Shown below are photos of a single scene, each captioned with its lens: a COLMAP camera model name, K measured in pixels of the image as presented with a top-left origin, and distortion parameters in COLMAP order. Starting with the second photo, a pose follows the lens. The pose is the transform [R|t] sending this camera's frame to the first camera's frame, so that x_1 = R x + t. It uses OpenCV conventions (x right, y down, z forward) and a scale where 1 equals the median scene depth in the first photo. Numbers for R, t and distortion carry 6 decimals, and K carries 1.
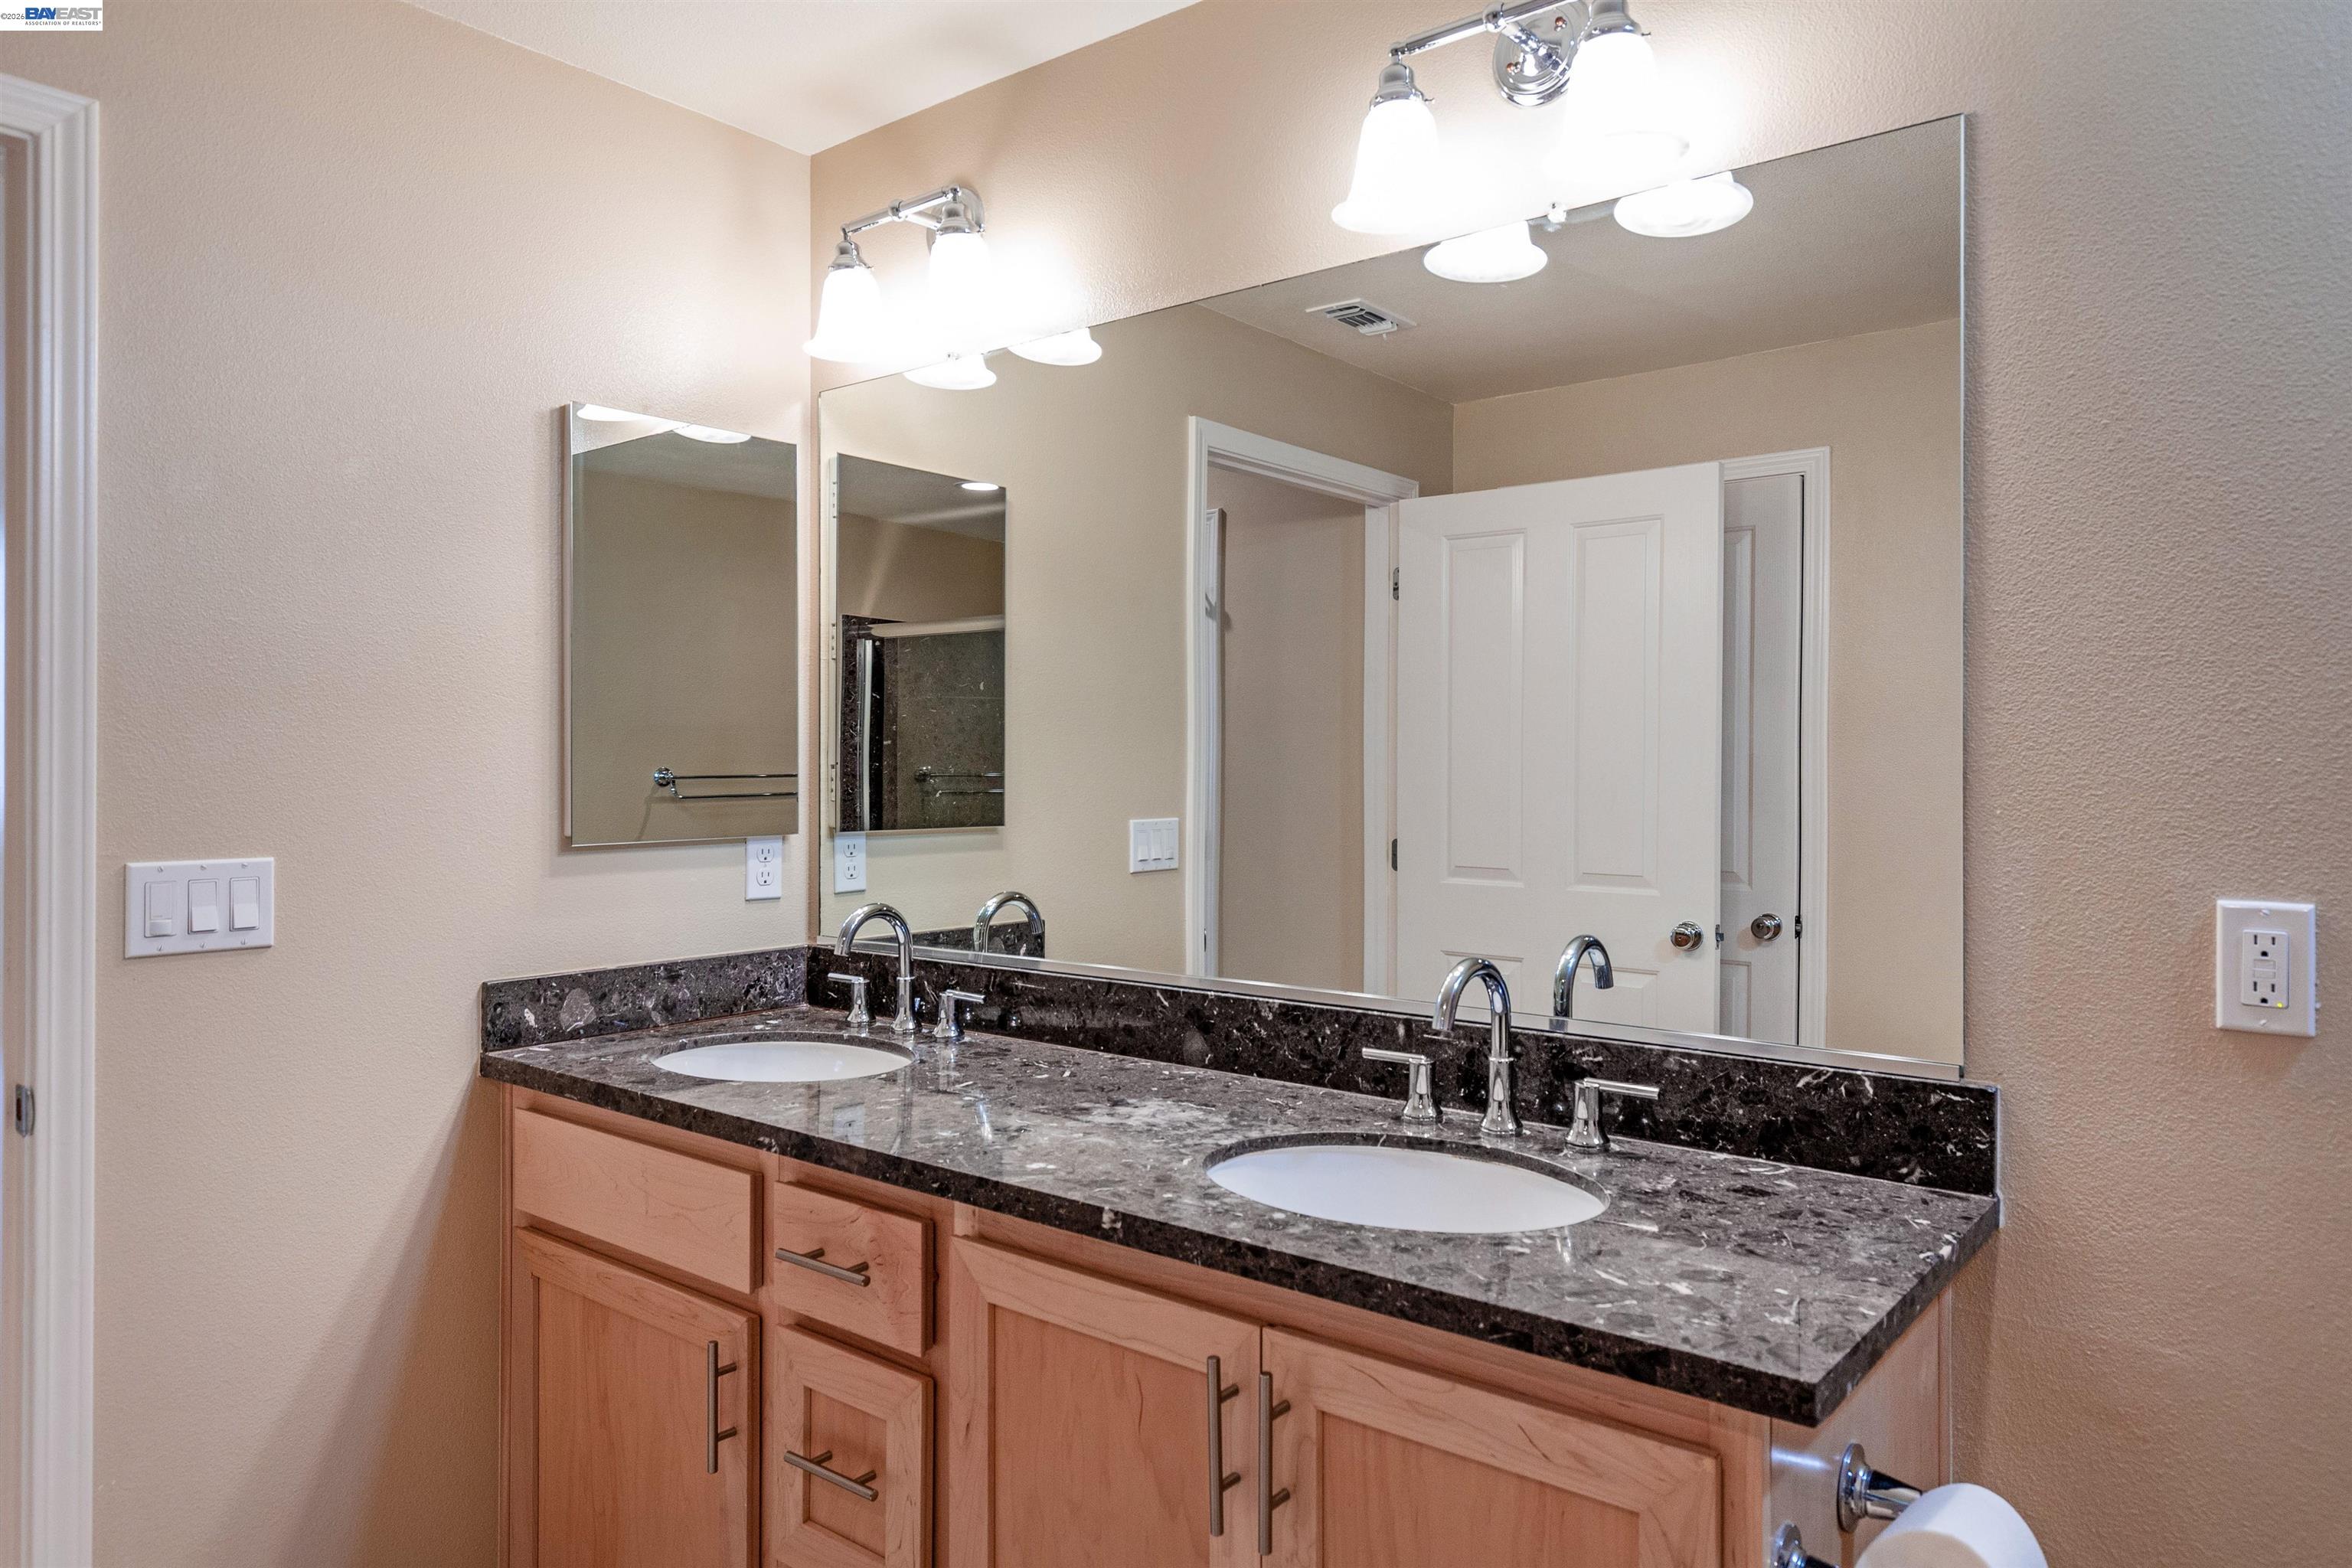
lens RADIAL K [[1507.4, 0, 1180.0], [0, 1507.4, 767.3], [0, 0, 1]] dist [0.038282, -0.000325]
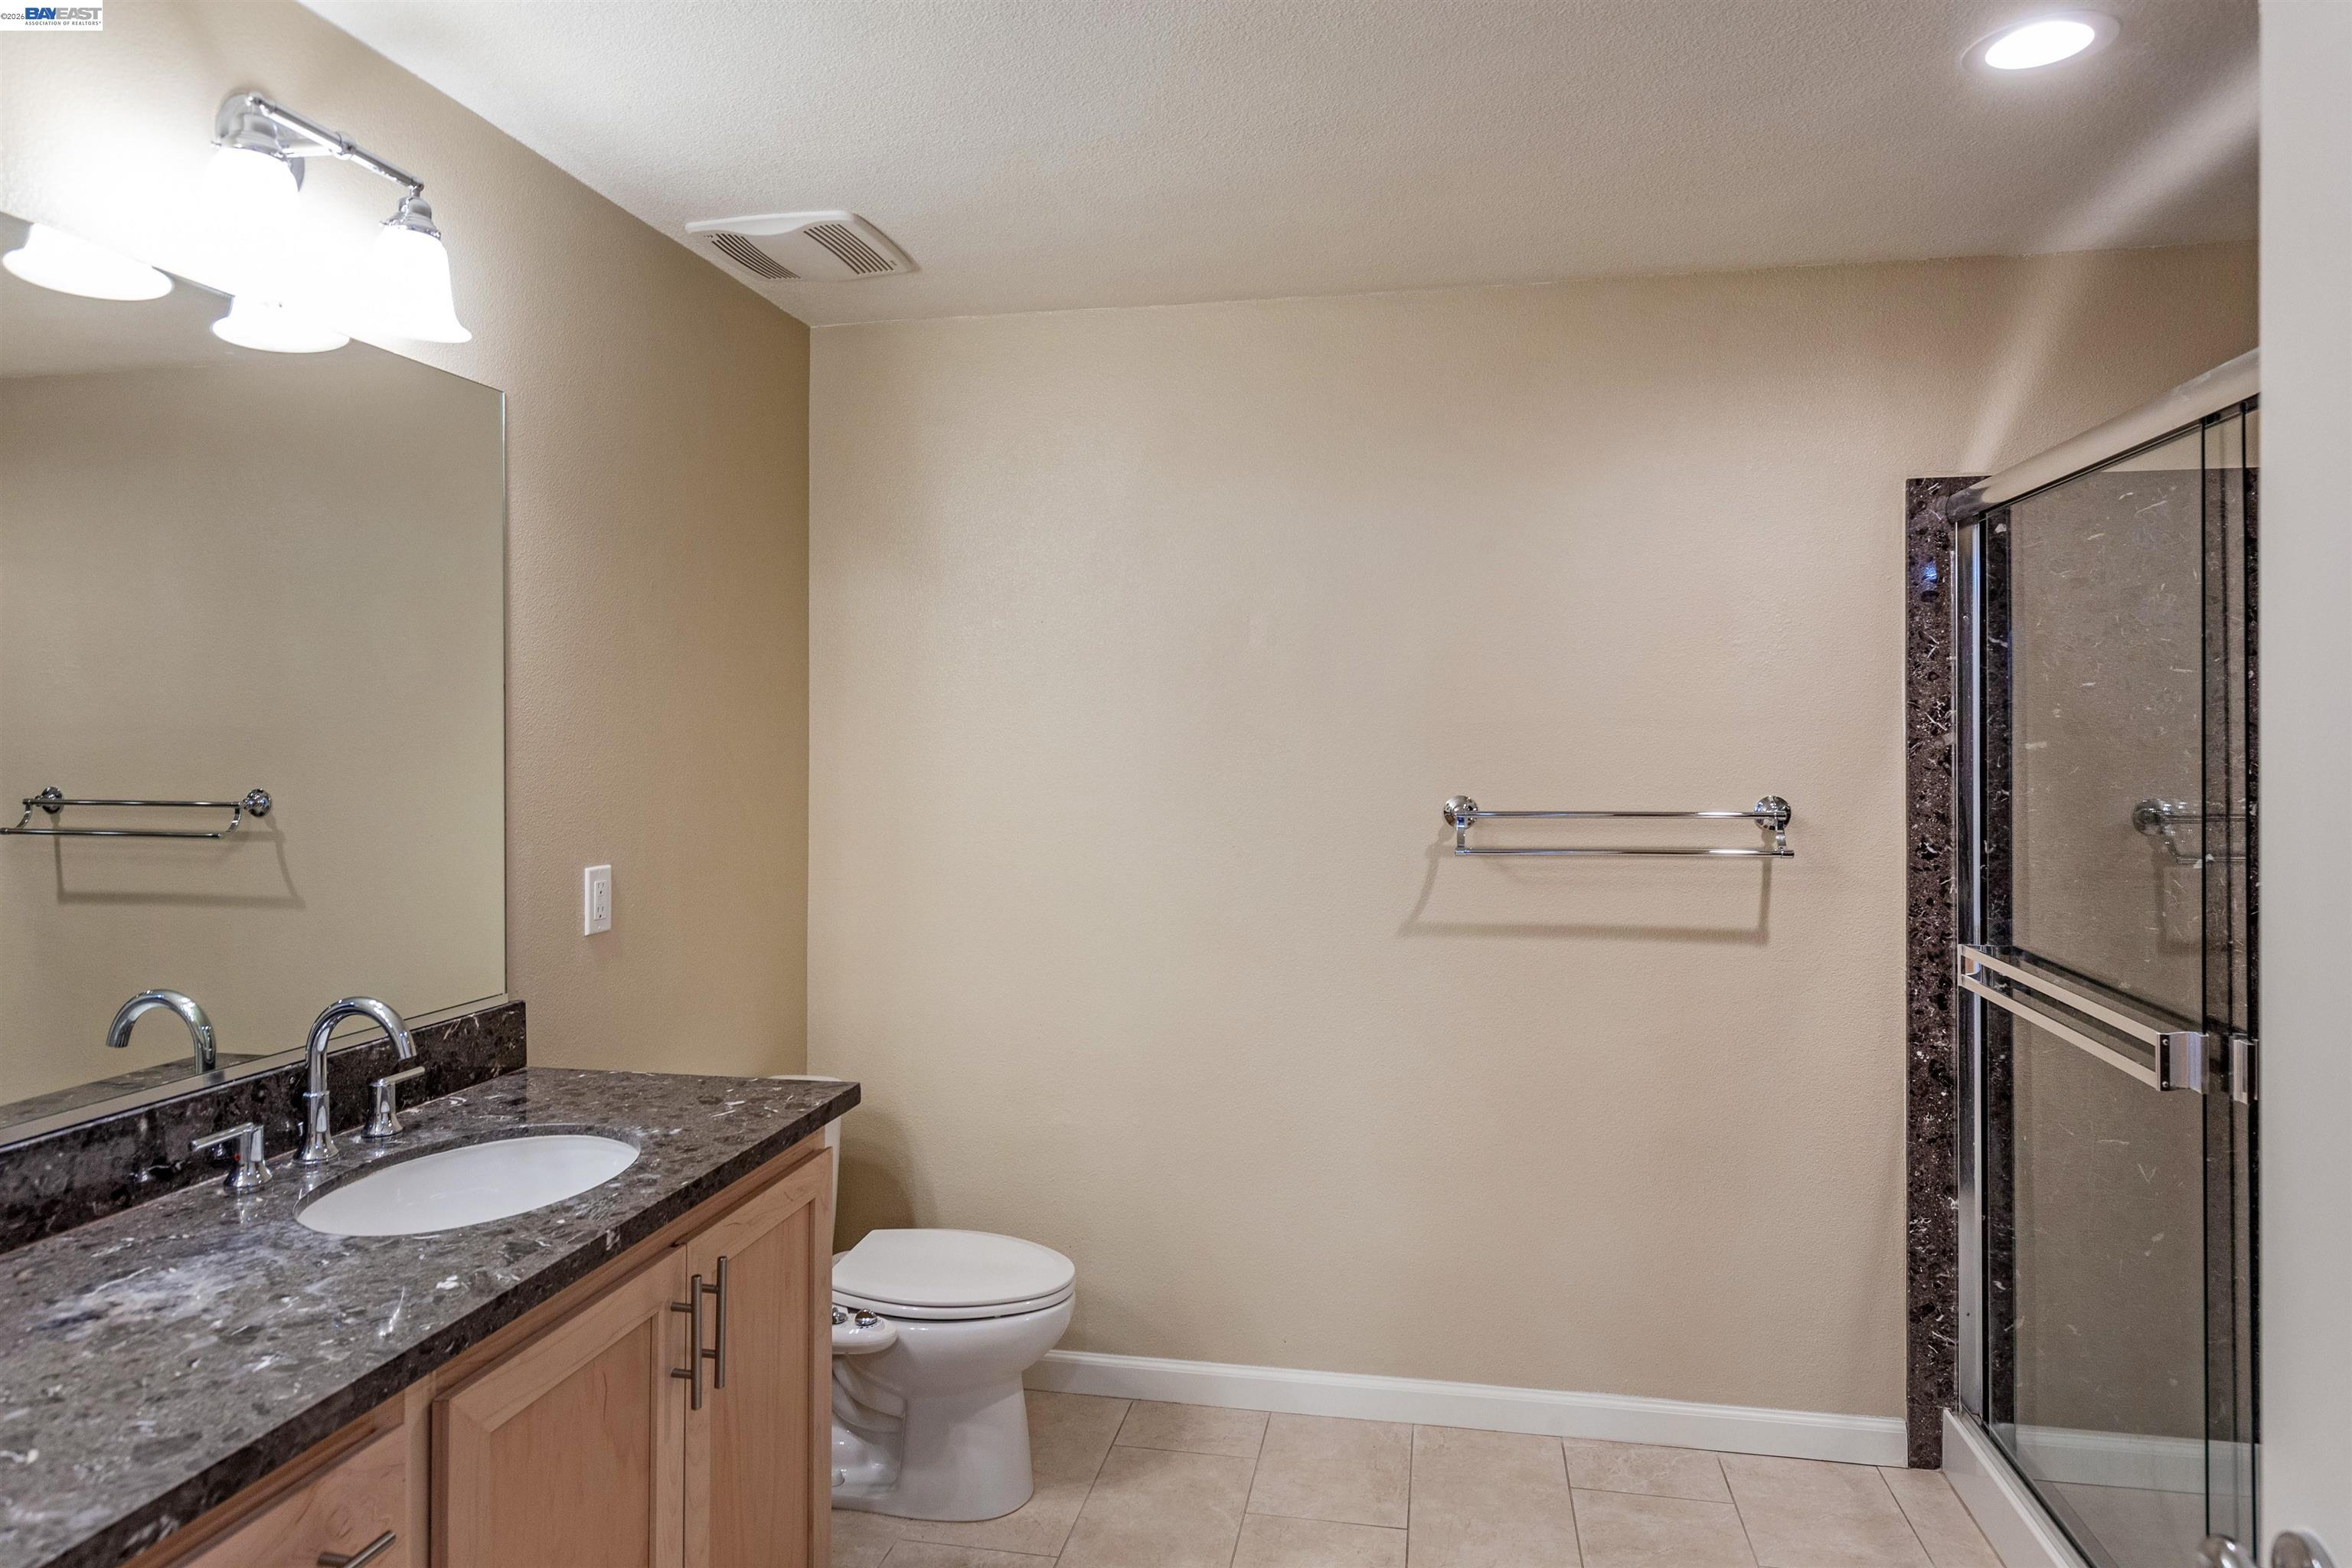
lens RADIAL K [[1448.9, 0, 1178.4], [0, 1448.9, 770.6], [0, 0, 1]] dist [0.004367, -0.001076]
pose [[-0.484027, -0.013827, 0.874944, -1.131563], [0.008719, 0.999749, 0.020623, -0.058891], [-0.875010, 0.017610, -0.483785, 1.109471]]
